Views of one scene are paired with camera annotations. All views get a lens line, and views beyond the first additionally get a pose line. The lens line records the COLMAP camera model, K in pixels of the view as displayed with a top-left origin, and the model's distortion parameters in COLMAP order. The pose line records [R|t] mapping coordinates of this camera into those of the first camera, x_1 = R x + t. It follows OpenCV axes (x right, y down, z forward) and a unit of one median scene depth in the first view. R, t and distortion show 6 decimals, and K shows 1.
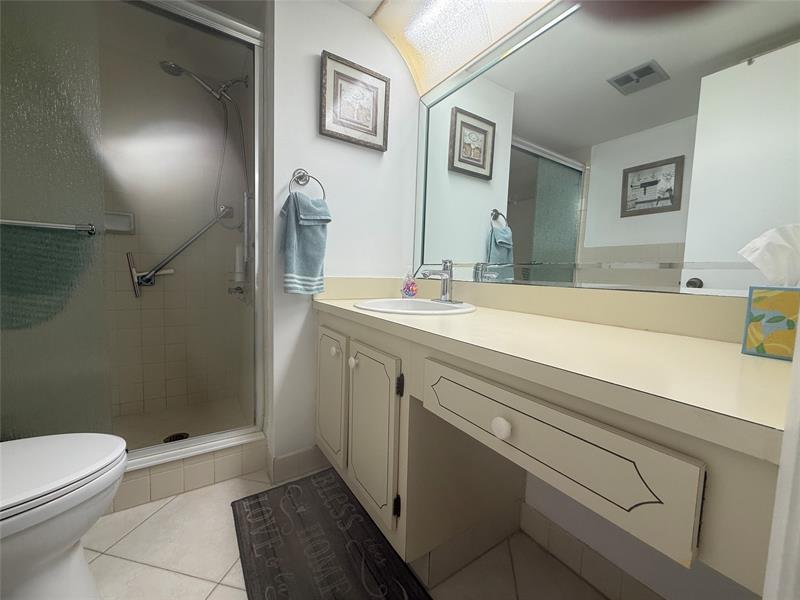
lens RADIAL K [[319.0, 0, 397.3], [0, 319.0, 299.0], [0, 0, 1]] dist [0.000068, 0.000060]
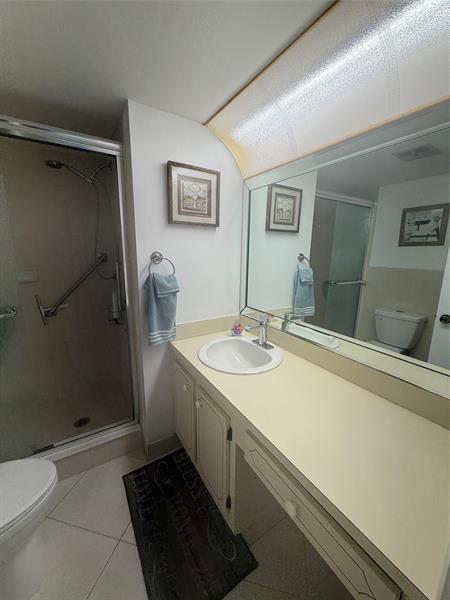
lens RADIAL K [[239.3, 0, 225.4], [0, 239.3, 297.3], [0, 0, 1]] dist [0.000068, 0.000060]
pose [[0.999665, -0.013199, -0.022283, 0.013472], [0.015782, 0.992639, 0.120082, -0.292888], [0.020534, -0.120393, 0.992514, -0.029975]]
